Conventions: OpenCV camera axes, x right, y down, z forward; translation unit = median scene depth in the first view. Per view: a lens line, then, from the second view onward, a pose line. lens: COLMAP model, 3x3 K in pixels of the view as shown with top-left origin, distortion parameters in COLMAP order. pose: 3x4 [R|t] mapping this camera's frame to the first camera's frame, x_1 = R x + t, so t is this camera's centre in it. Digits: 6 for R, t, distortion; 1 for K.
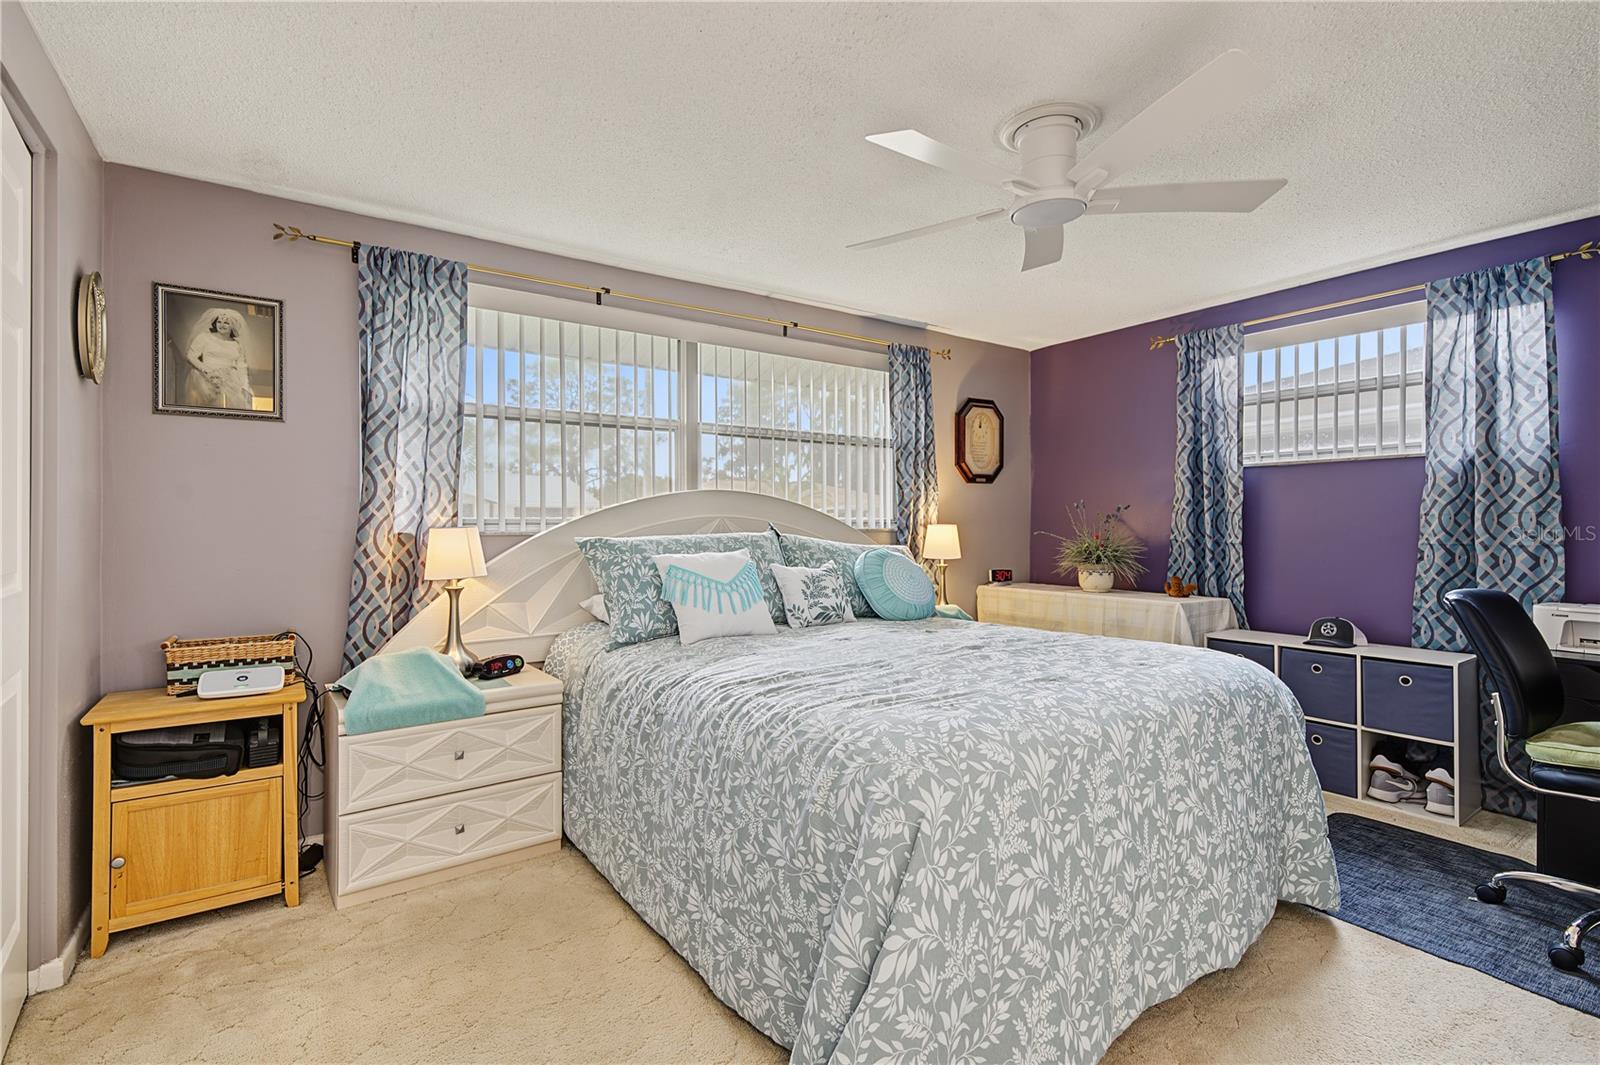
lens RADIAL K [[700.4, 0, 792.9], [0, 700.4, 522.1], [0, 0, 1]] dist [0.001899, 0.000234]
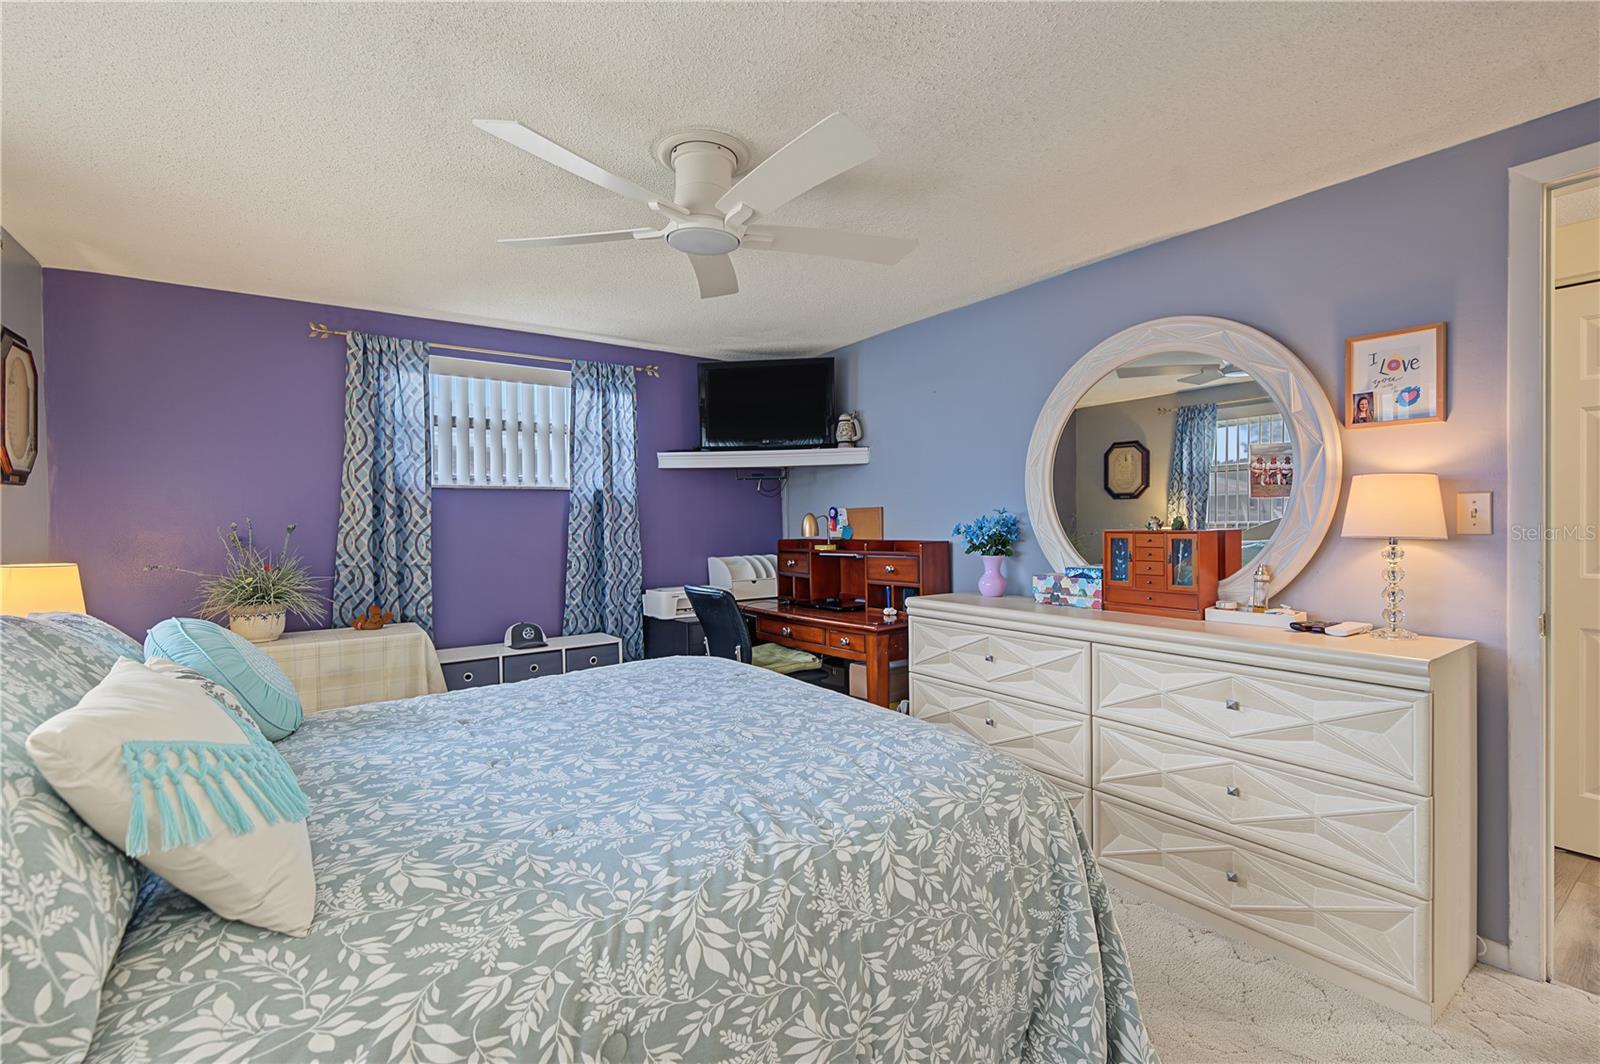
lens RADIAL K [[671.2, 0, 800.0], [0, 671.2, 532.0], [0, 0, 1]] dist [0.000464, 0.000069]
pose [[0.019540, 0.002079, 0.999807, -0.353815], [0.023373, 0.999724, -0.002536, -0.001682], [-0.999536, 0.023418, 0.019486, 0.548216]]
